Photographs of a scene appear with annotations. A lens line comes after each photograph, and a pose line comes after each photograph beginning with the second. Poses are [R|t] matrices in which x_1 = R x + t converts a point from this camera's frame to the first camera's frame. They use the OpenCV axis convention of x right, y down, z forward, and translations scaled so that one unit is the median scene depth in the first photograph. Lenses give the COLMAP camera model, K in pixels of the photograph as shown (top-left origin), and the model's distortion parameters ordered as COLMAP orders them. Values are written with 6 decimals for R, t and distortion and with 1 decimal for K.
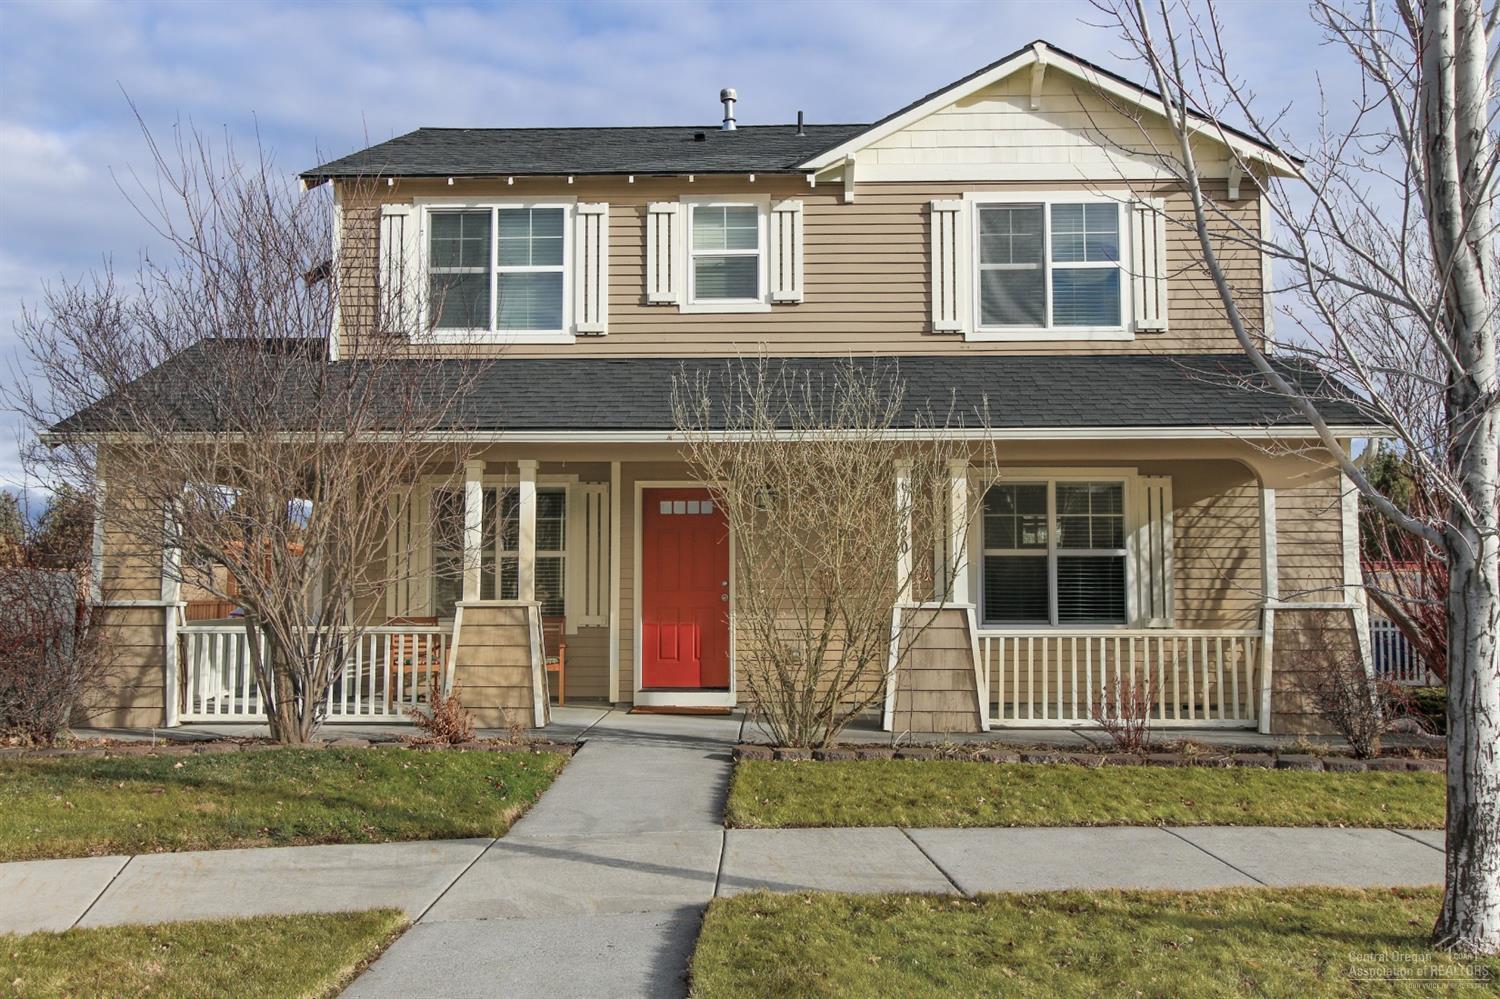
lens RADIAL K [[1253.7, 0, 750.0], [0, 1253.7, 499.5], [0, 0, 1]] dist [0.044293, 0.002291]
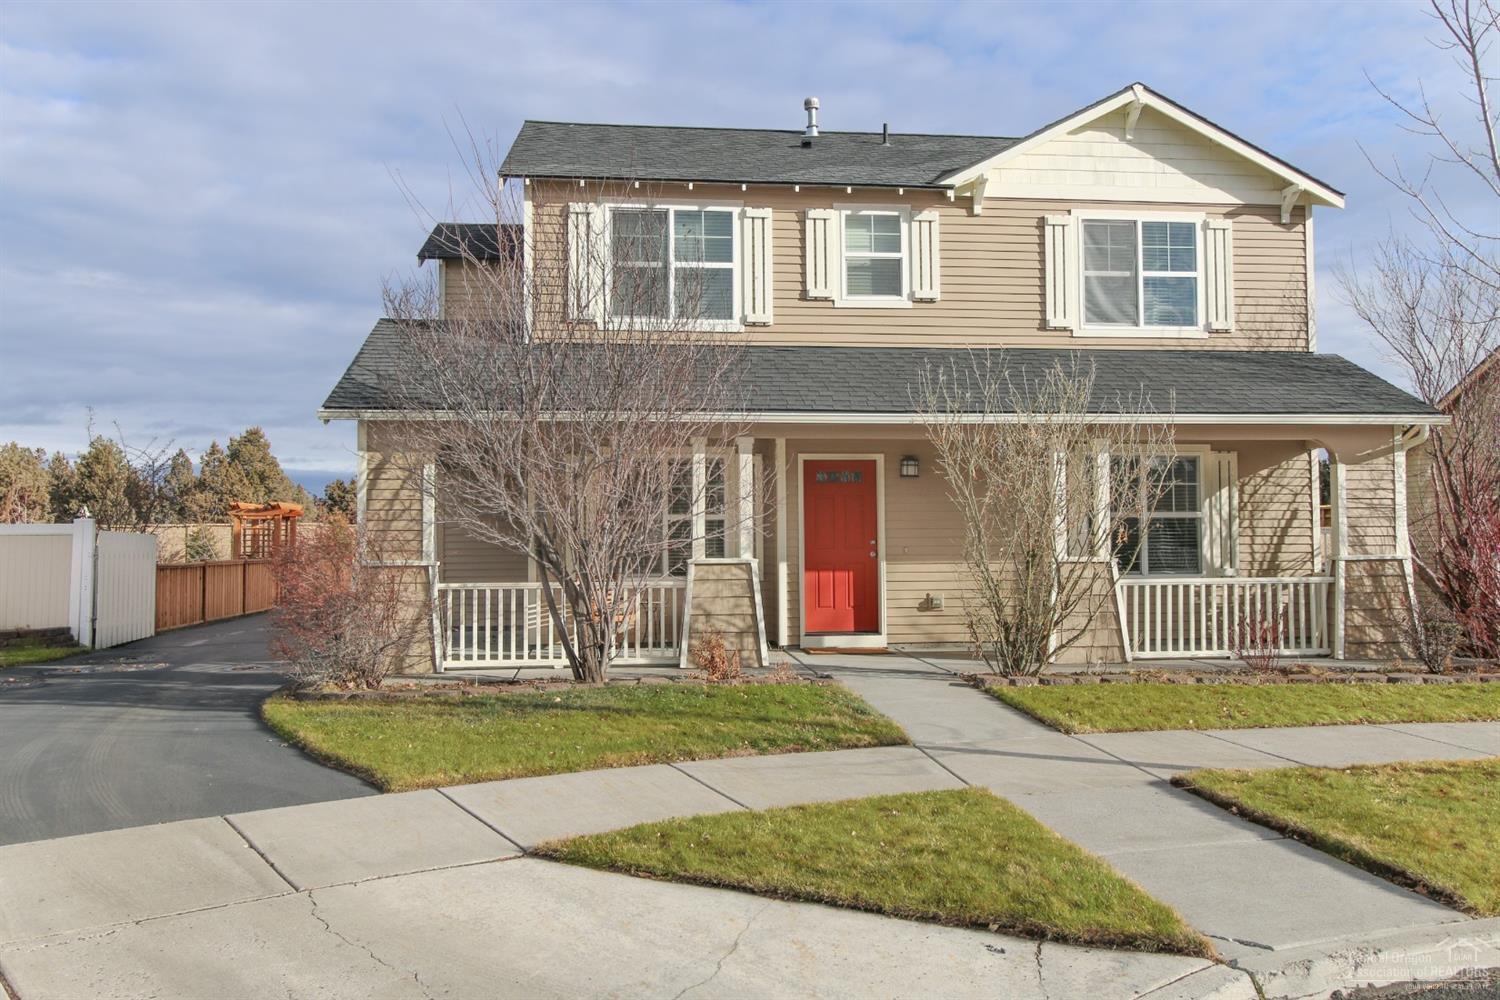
lens RADIAL K [[1232.8, 0, 750.0], [0, 1232.8, 500.0], [0, 0, 1]] dist [0.043108, -0.002886]
pose [[0.988413, -0.001068, 0.151786, -0.305396], [-0.004236, 0.999392, 0.034620, -0.011224], [-0.151730, -0.034862, 0.987807, -0.109205]]
